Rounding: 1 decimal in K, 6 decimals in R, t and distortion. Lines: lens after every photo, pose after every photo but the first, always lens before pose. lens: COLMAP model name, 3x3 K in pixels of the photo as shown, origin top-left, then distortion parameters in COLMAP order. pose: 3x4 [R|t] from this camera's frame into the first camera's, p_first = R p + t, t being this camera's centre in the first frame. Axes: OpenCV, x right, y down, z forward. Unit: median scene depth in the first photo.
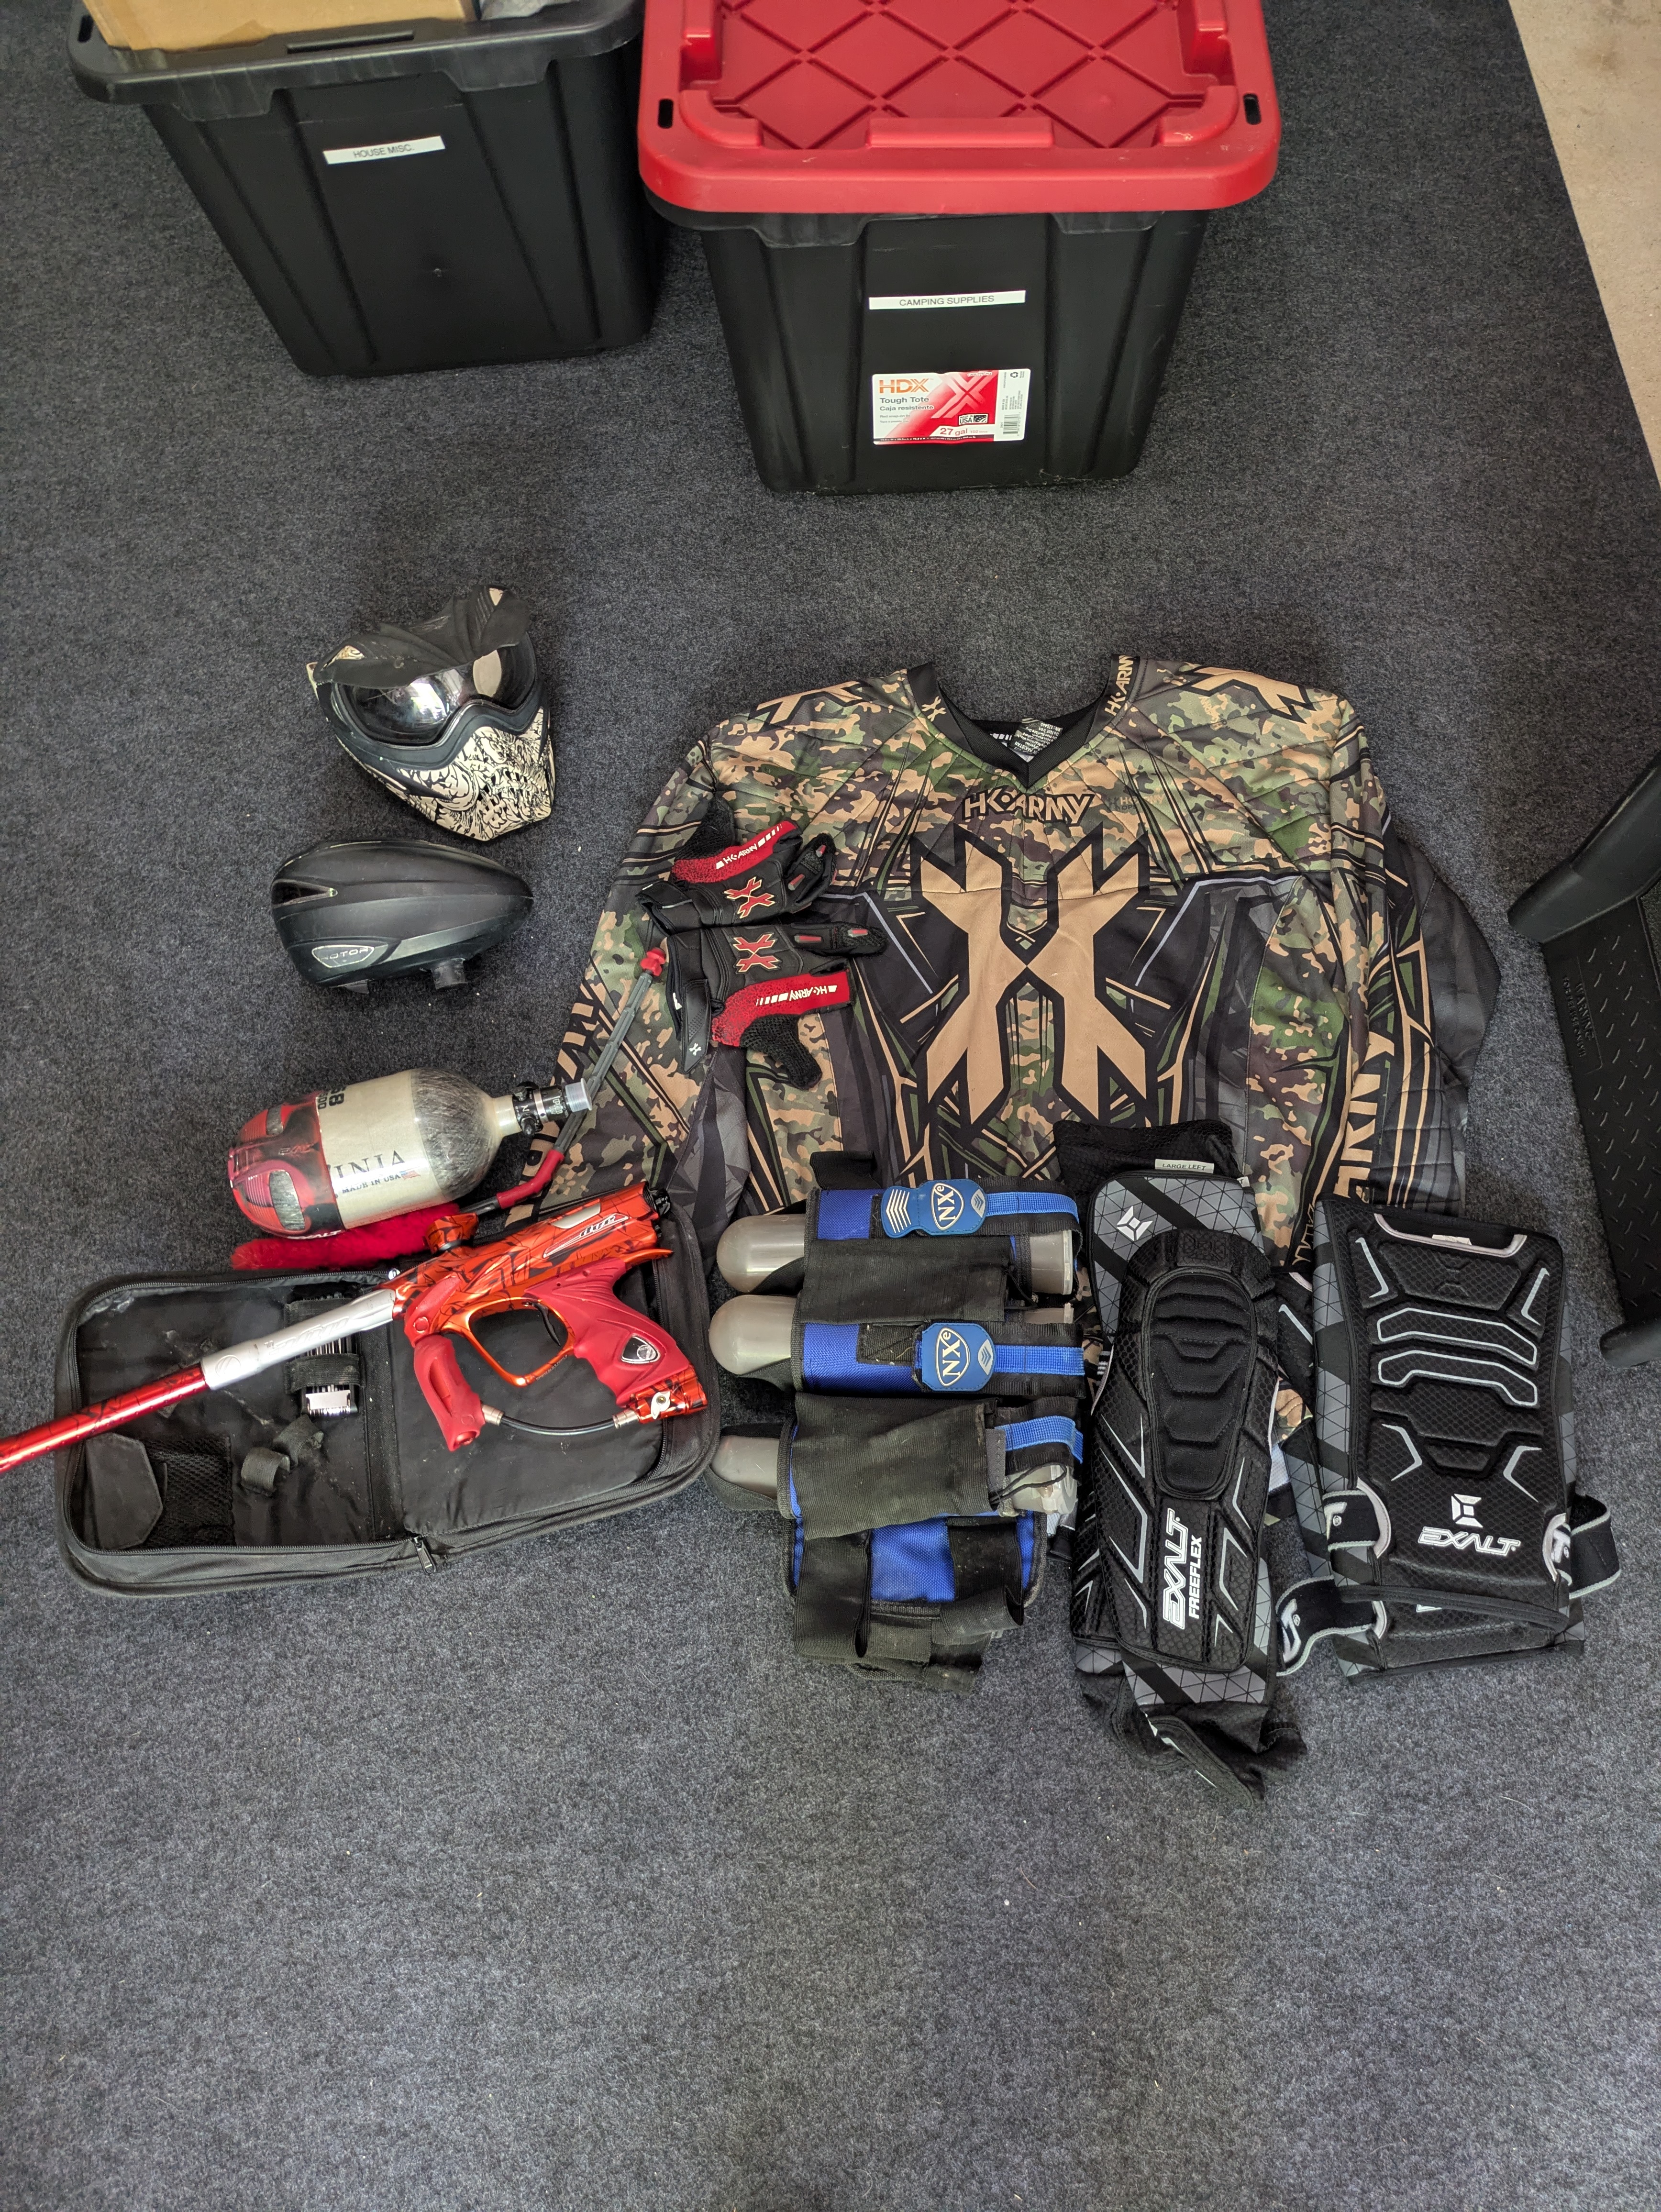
lens RADIAL K [[1584.2, 0, 840.2], [0, 1584.2, 1113.5], [0, 0, 1]] dist [0.061867, -0.077501]
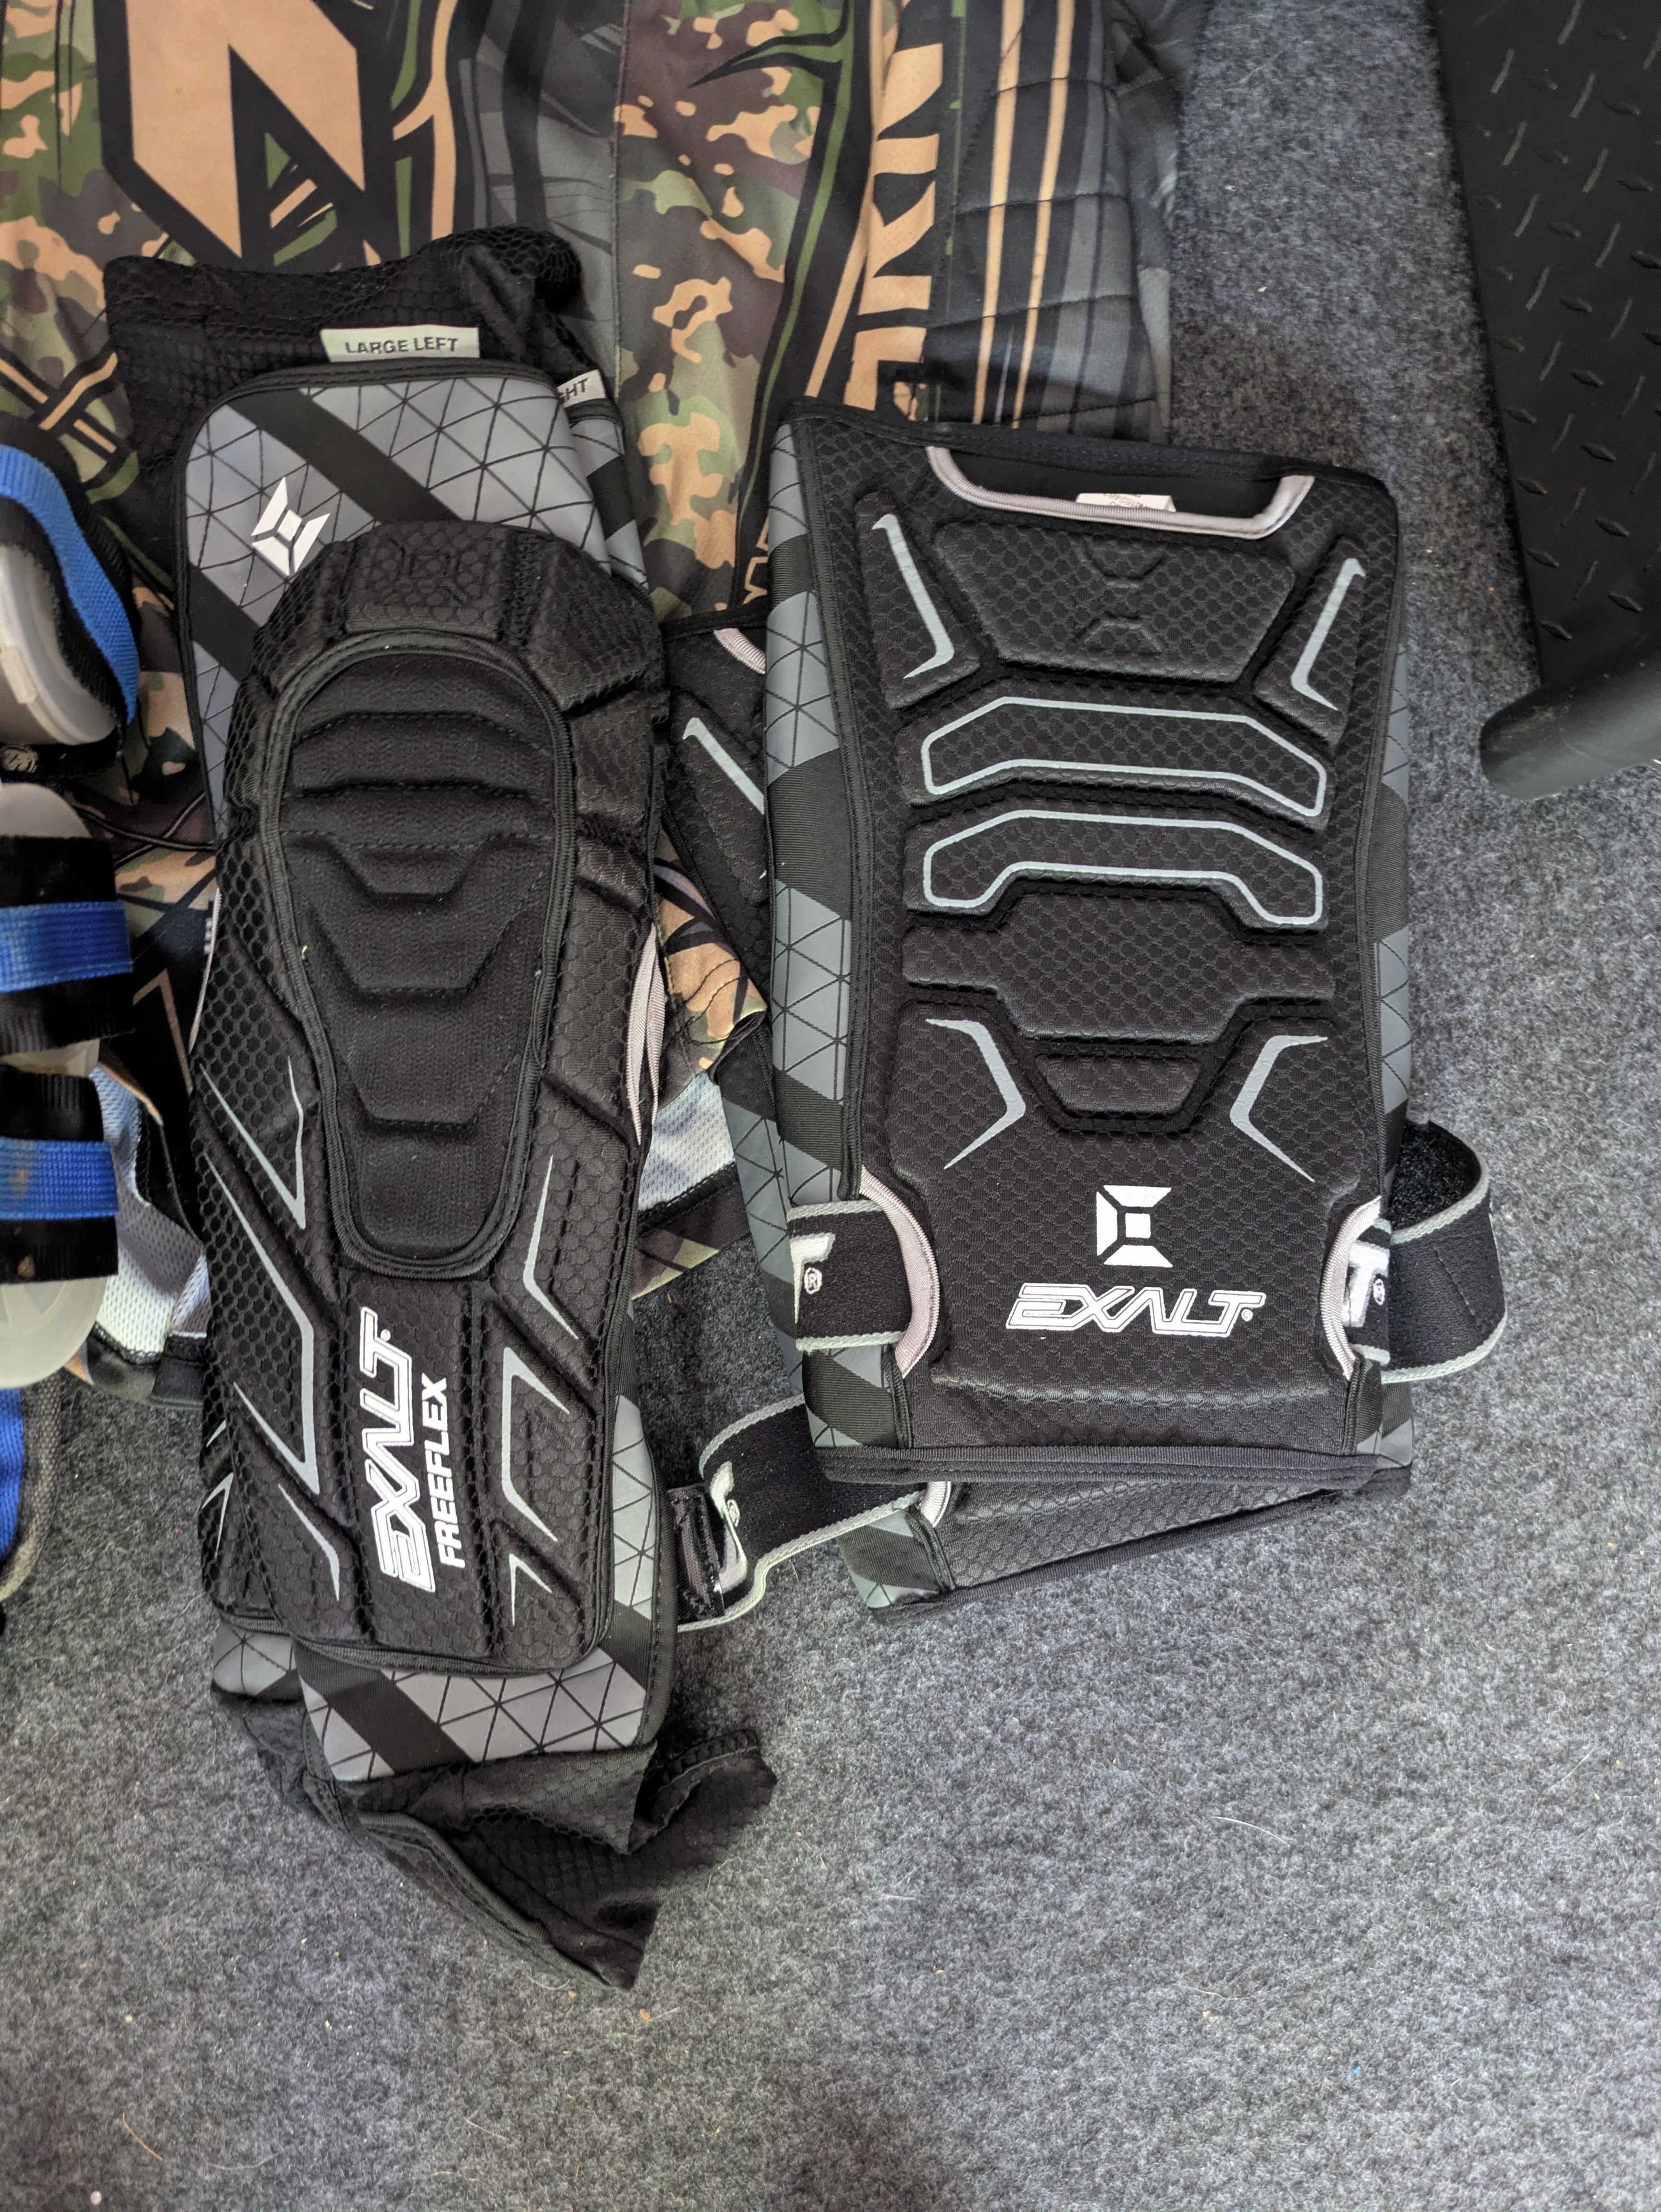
lens RADIAL K [[1661.7, 0, 830.5], [0, 1661.7, 1106.0], [0, 0, 1]] dist [0.057015, -0.088460]
pose [[0.989474, -0.110826, 0.093050, 0.253654], [0.073713, 0.939350, 0.334945, 0.073534], [-0.124527, -0.324561, 0.937632, 0.572066]]
